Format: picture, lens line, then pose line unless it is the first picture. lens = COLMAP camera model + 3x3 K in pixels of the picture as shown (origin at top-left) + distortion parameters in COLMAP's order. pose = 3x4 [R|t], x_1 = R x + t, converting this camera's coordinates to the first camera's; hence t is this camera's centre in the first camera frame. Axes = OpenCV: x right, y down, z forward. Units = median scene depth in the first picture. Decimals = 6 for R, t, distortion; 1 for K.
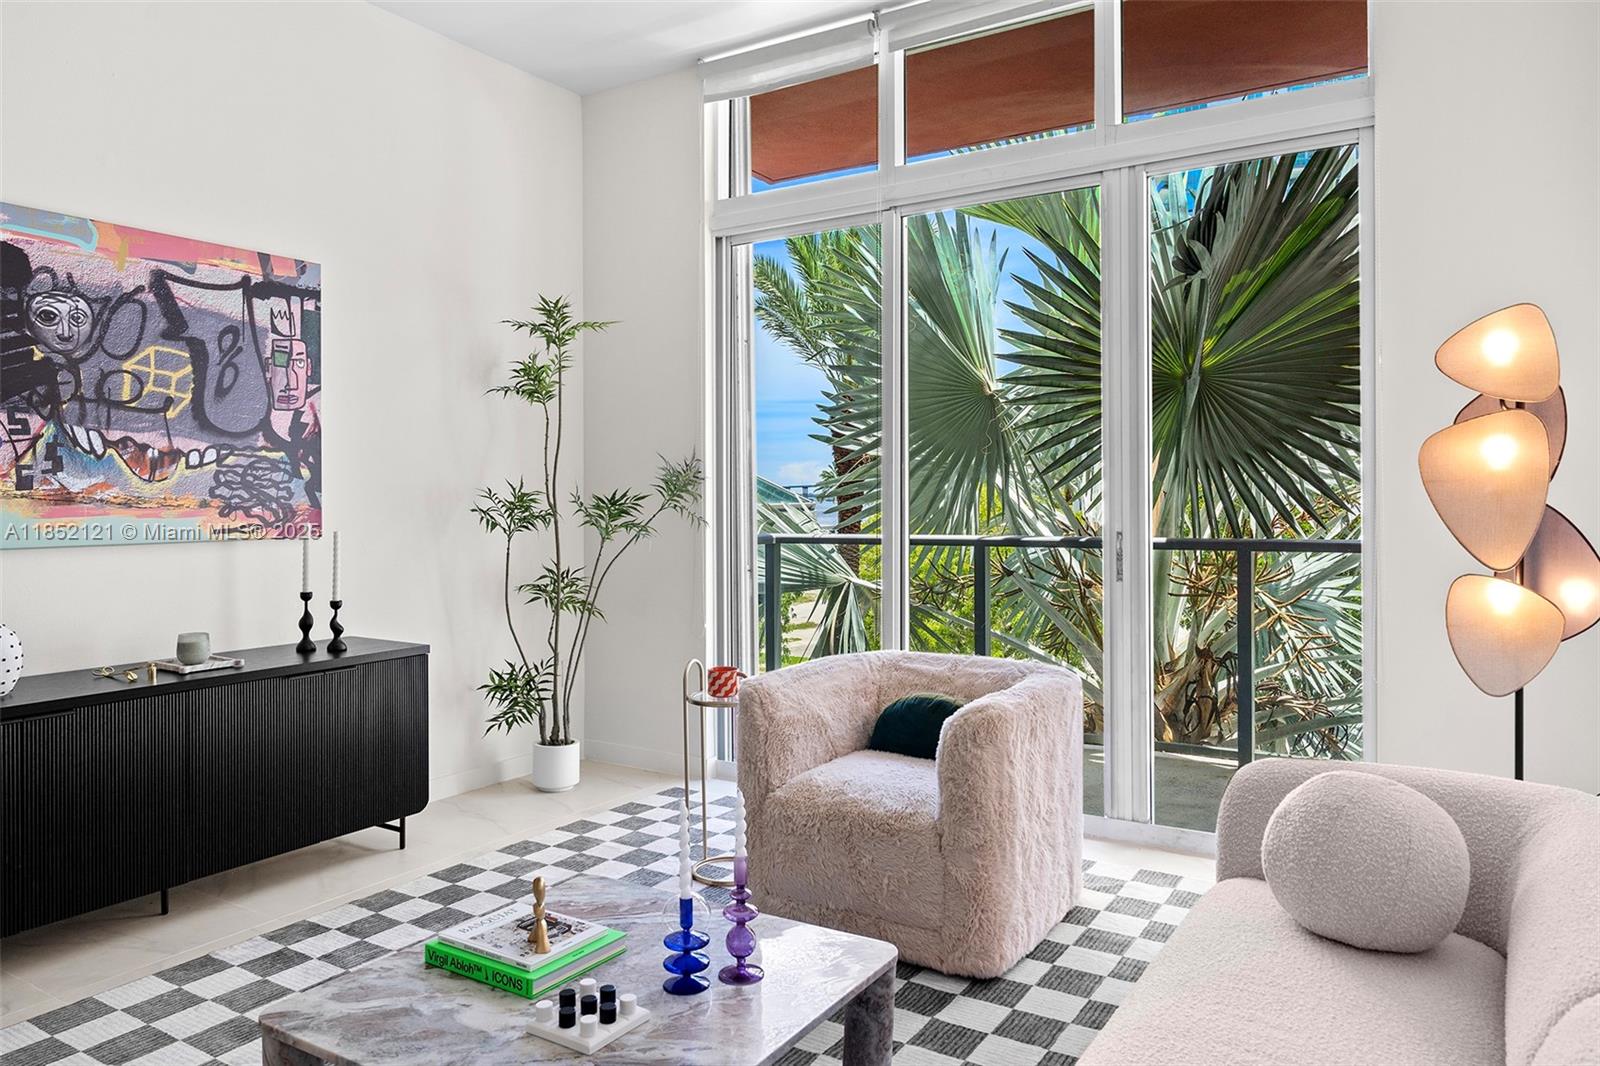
lens RADIAL K [[1061.7, 0, 799.9], [0, 1061.7, 519.9], [0, 0, 1]] dist [0.008664, -0.002386]
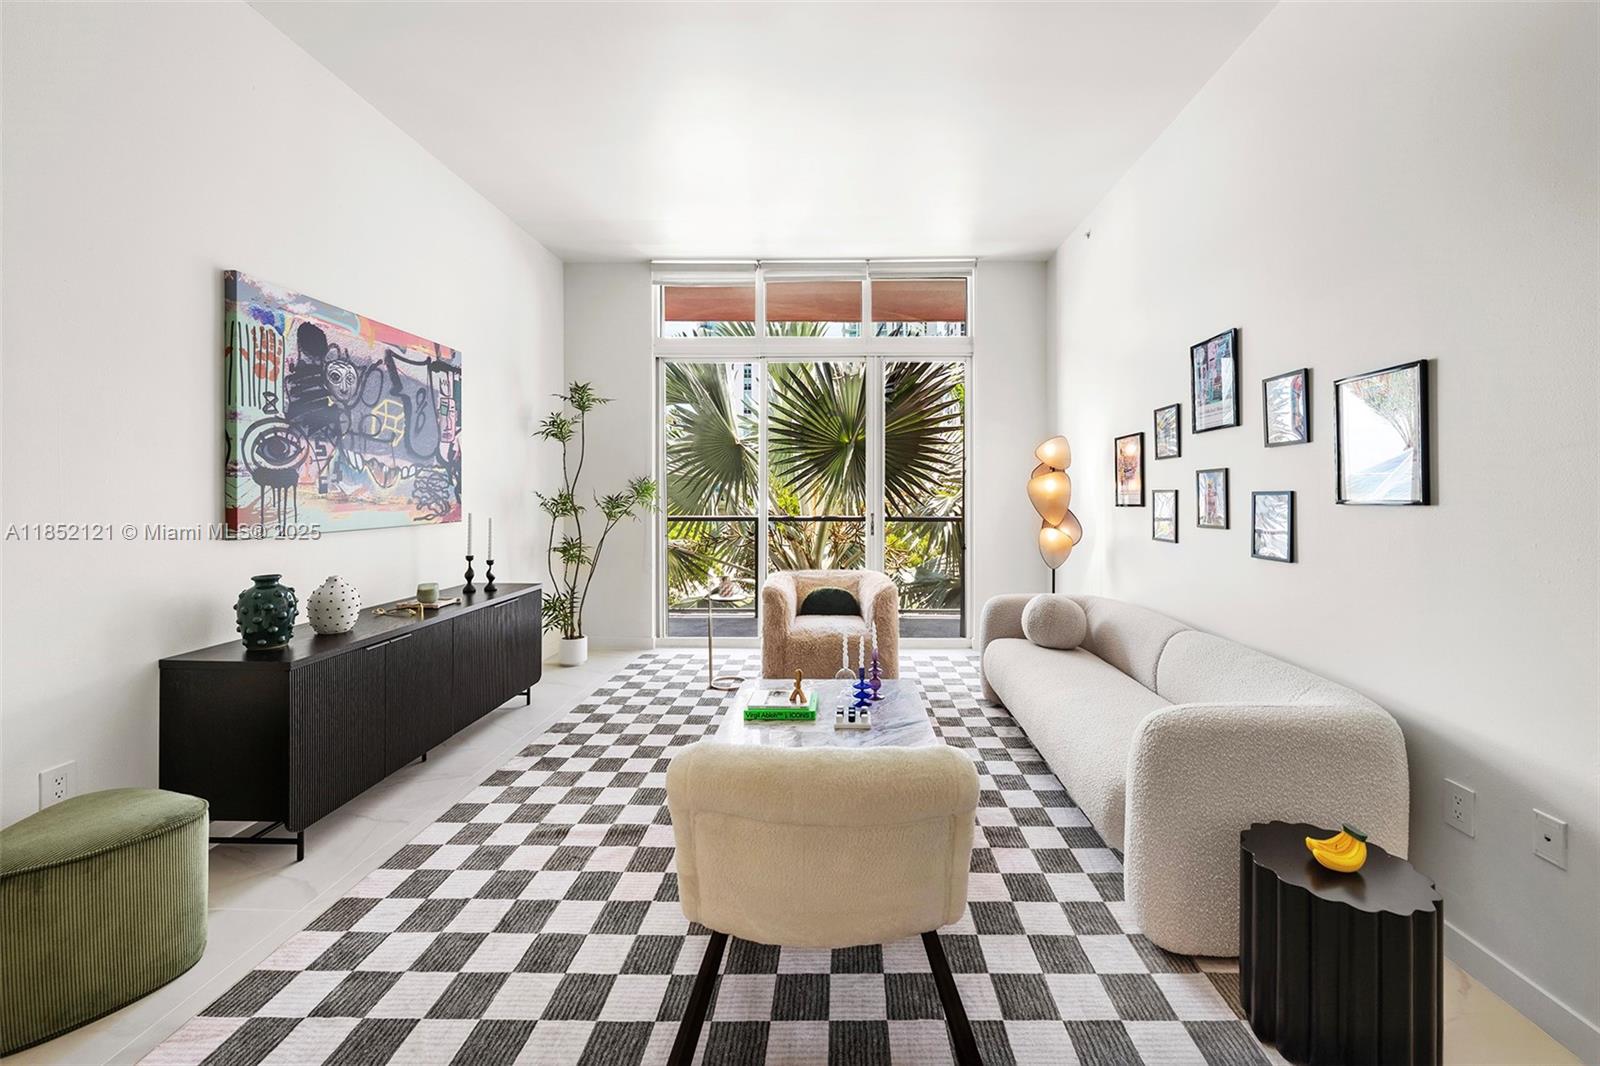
lens RADIAL K [[591.5, 0, 842.4], [0, 591.5, 500.7], [0, 0, 1]] dist [0.001318, 0.000156]
pose [[0.847007, 0.004113, 0.531566, -0.465445], [-0.000927, 0.999980, -0.006261, -0.011097], [-0.531581, 0.004811, 0.846994, -0.067852]]
